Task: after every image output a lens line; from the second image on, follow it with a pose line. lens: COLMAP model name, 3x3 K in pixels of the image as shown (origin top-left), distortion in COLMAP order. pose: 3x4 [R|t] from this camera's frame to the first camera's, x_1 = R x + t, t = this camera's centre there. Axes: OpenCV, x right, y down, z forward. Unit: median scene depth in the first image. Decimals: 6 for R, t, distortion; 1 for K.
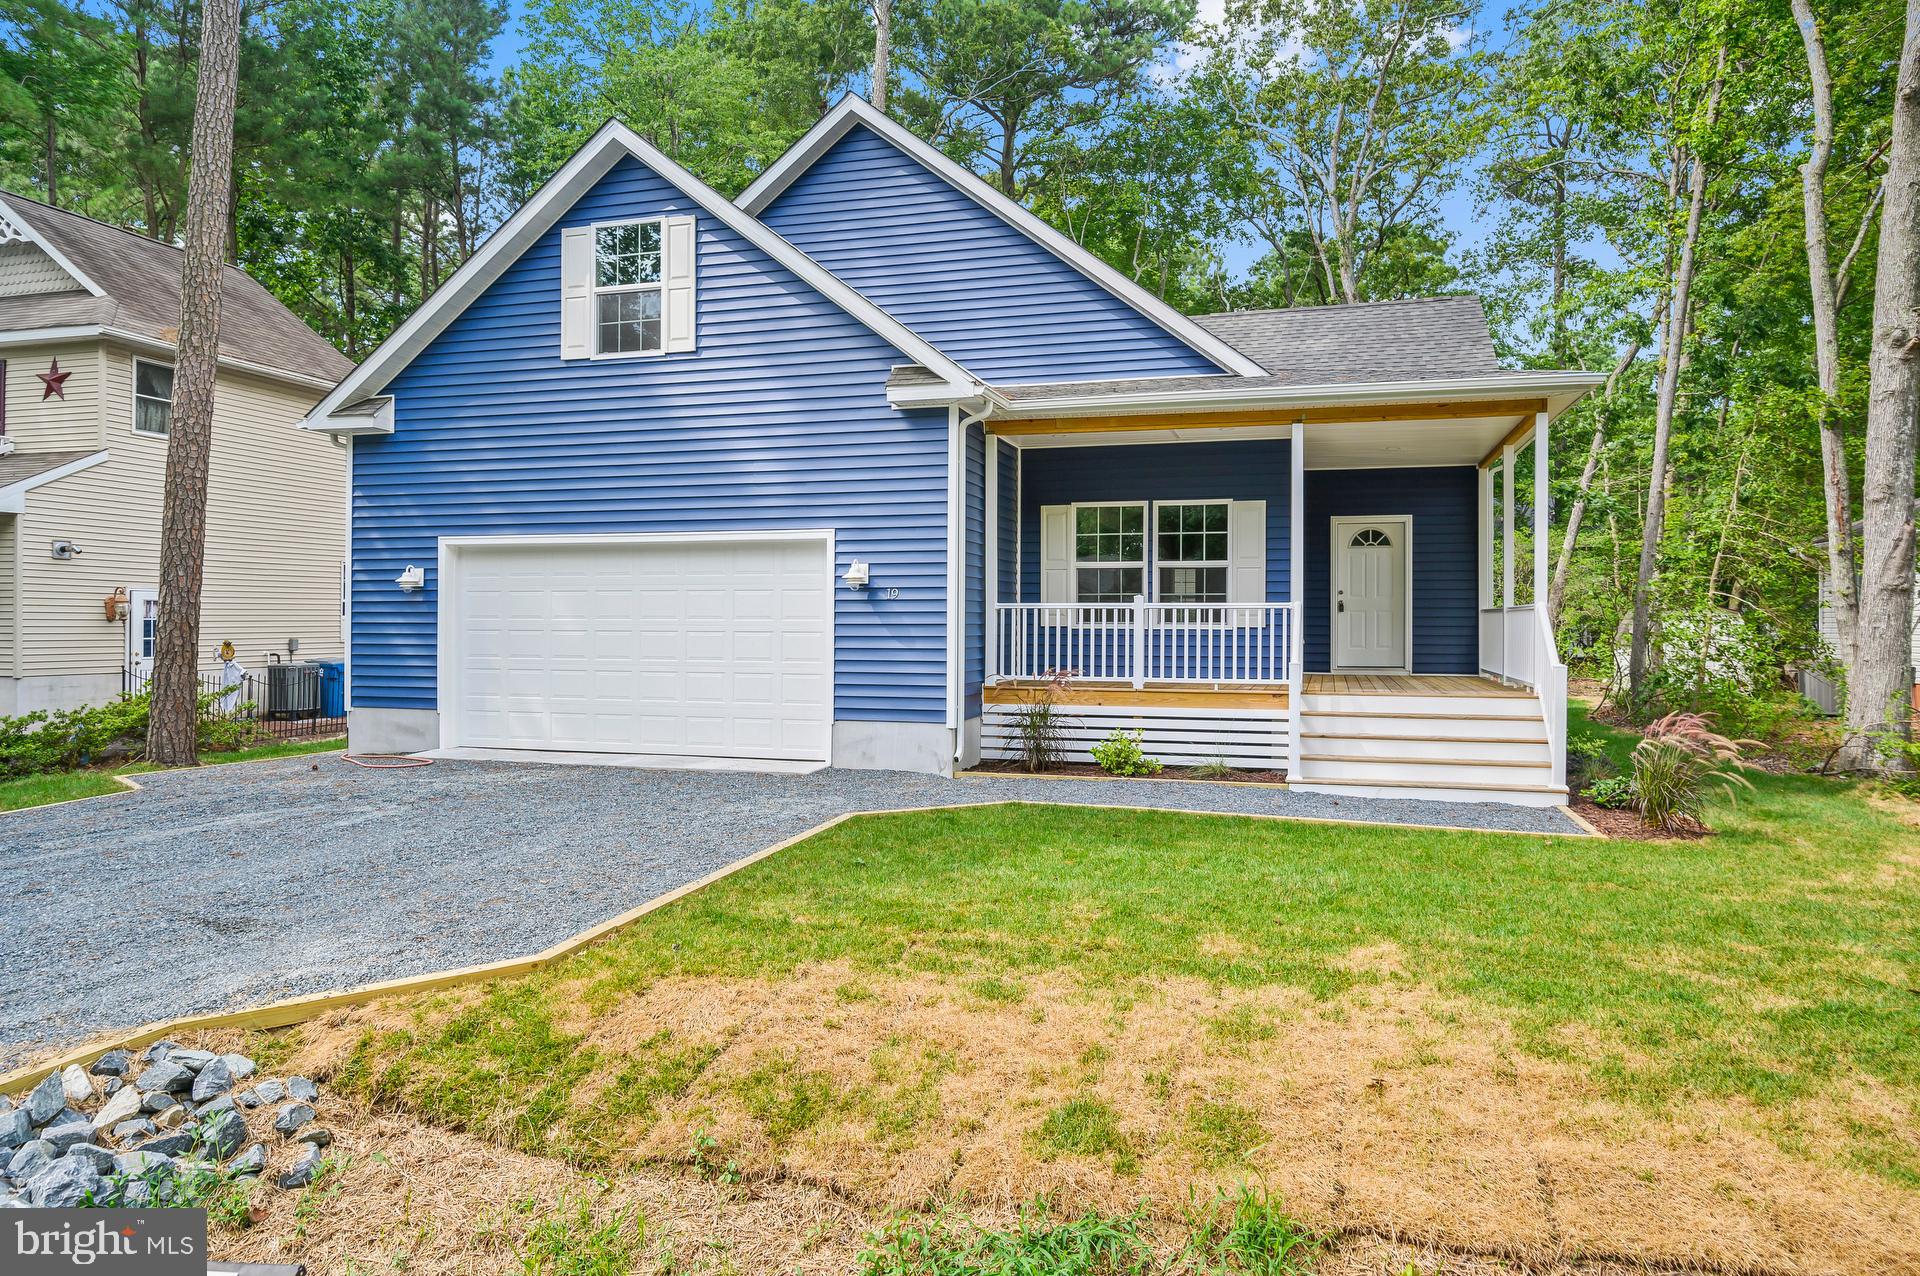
lens RADIAL K [[1193.9, 0, 957.1], [0, 1193.9, 617.9], [0, 0, 1]] dist [-0.009687, 0.004927]
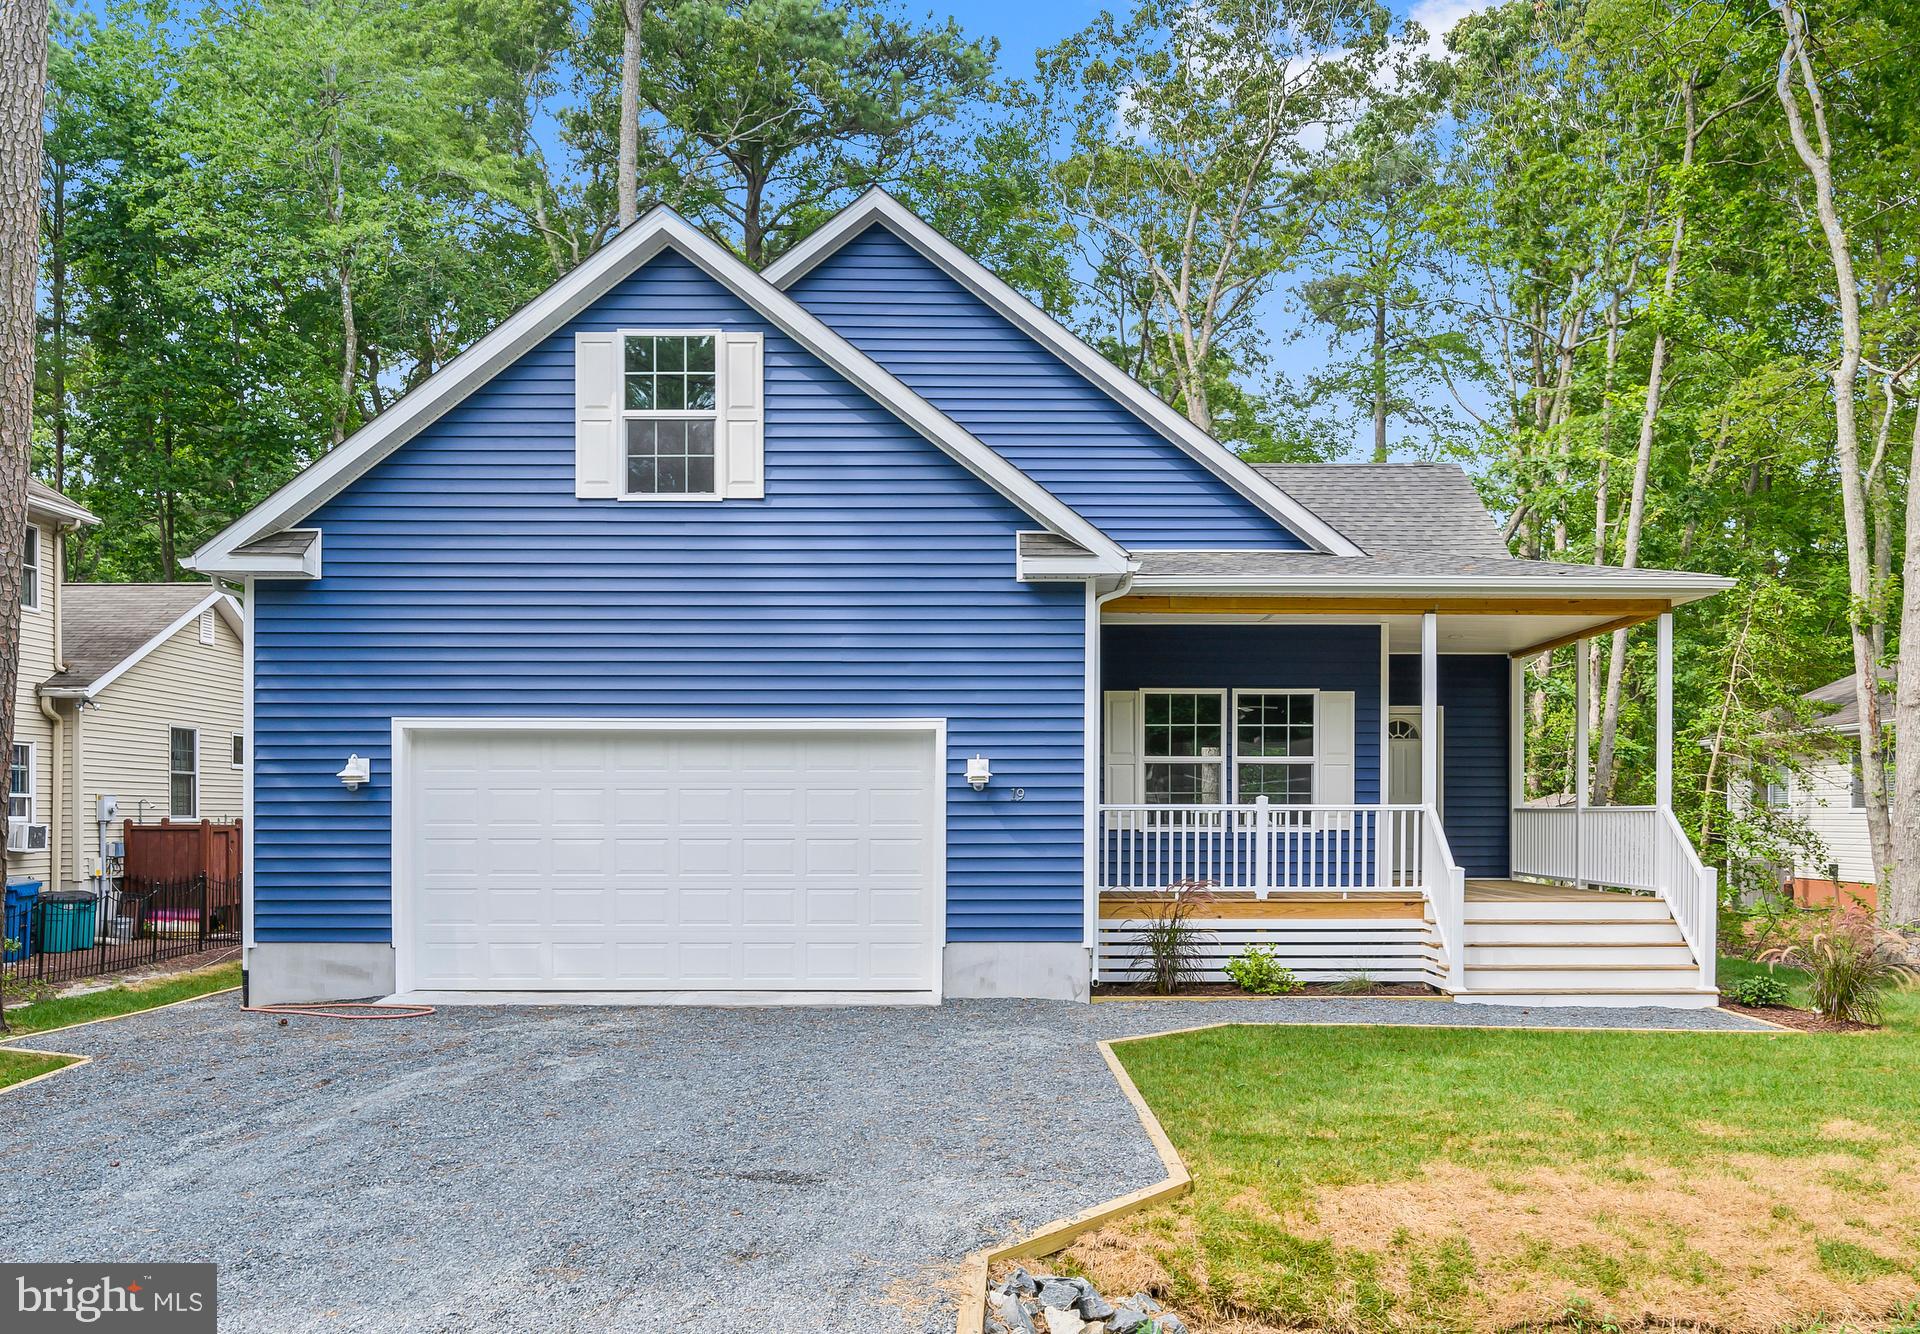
lens RADIAL K [[1575.4, 0, 990.0], [0, 1575.4, 824.6], [0, 0, 1]] dist [-0.003964, -0.003570]
pose [[0.959020, -0.004265, 0.283306, -0.368123], [0.001396, 0.999946, 0.010328, -0.009479], [-0.283335, -0.009510, 0.958974, -0.085664]]
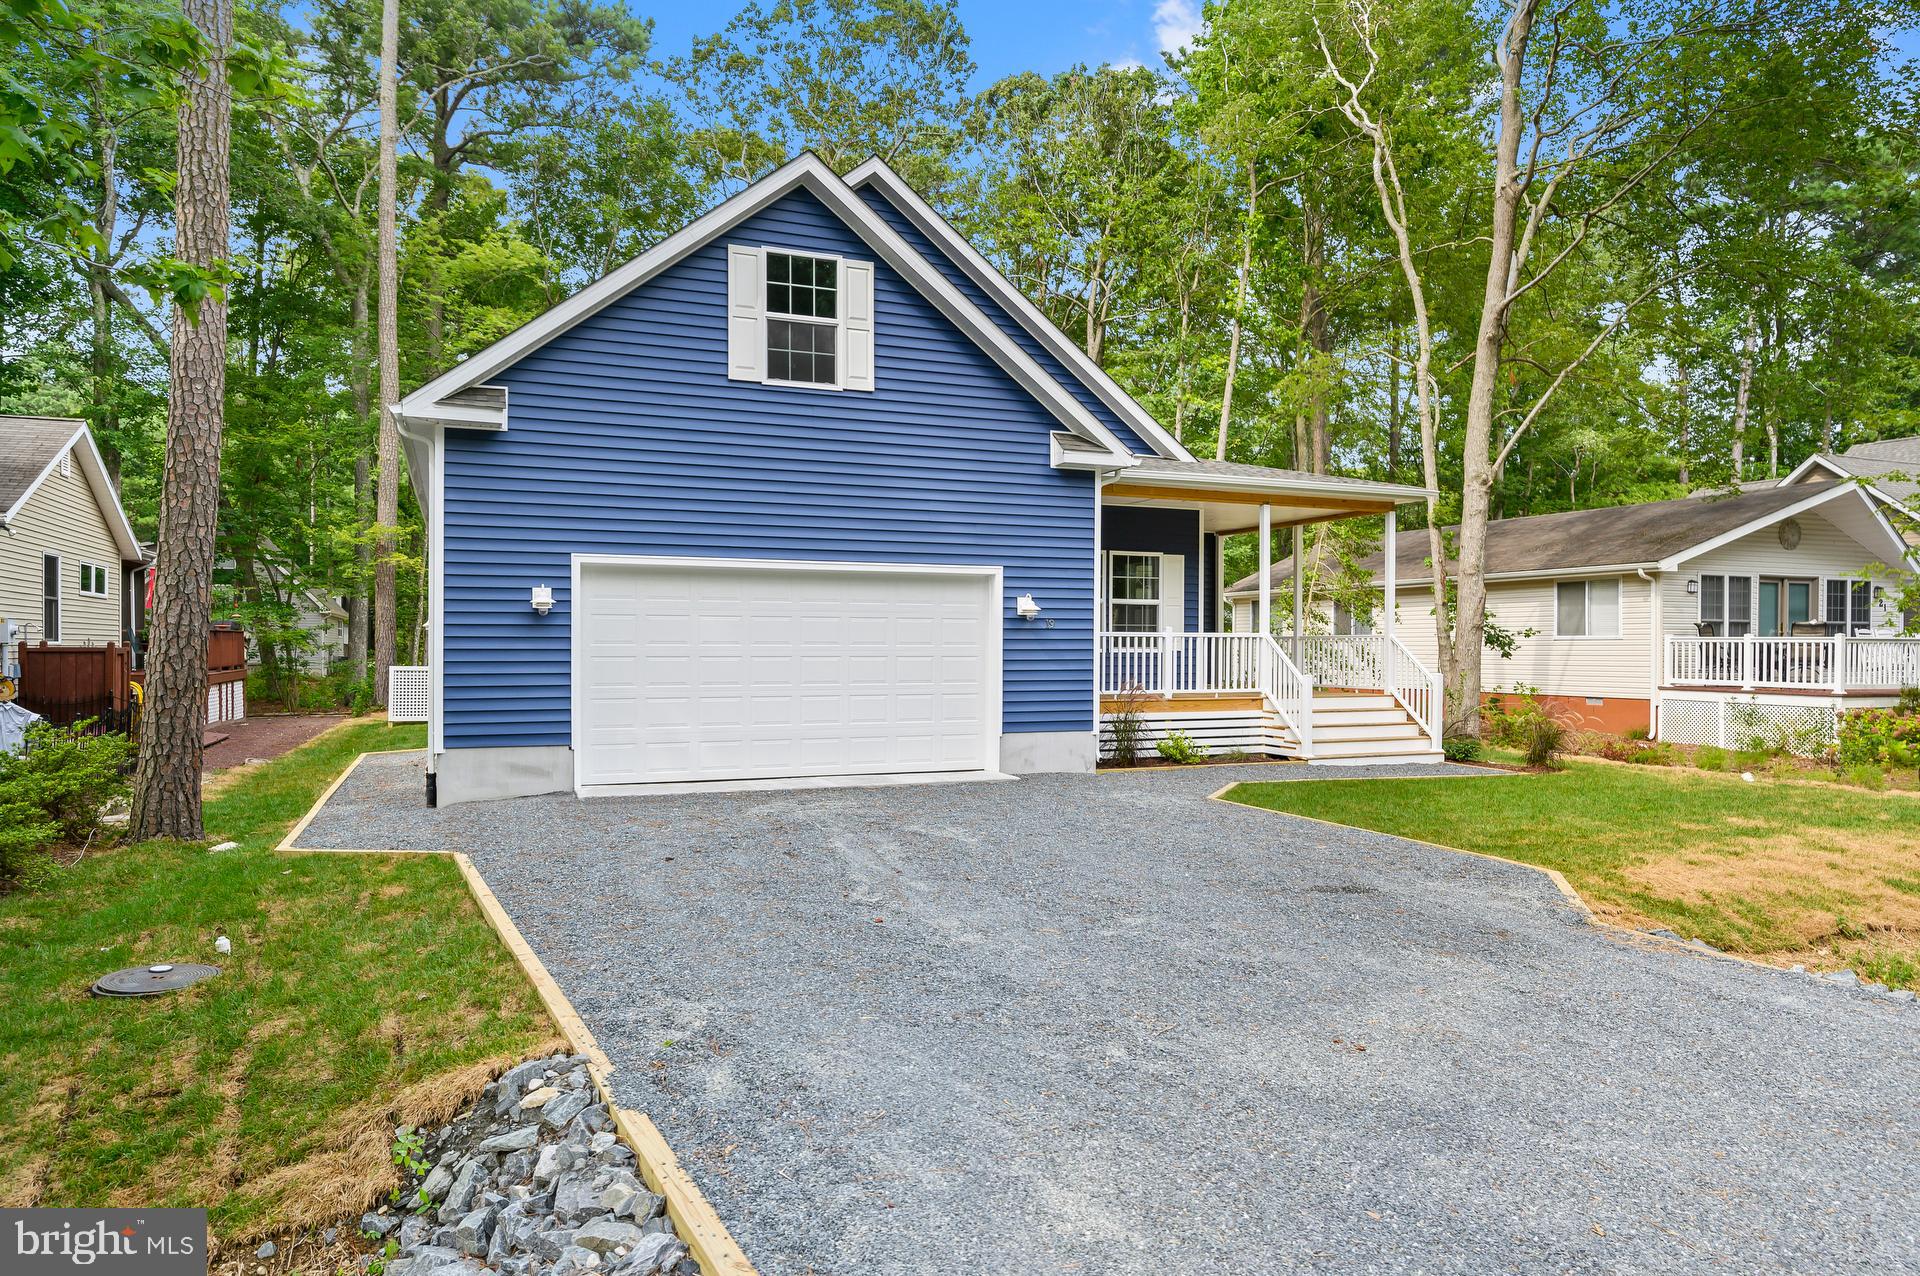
lens RADIAL K [[1193.9, 0, 955.0], [0, 1193.9, 653.7], [0, 0, 1]] dist [-0.009687, 0.004927]
pose [[0.784944, -0.005163, 0.619545, -0.797561], [-0.002546, 0.999930, 0.011558, -0.003615], [-0.619561, -0.010649, 0.784876, 0.118887]]
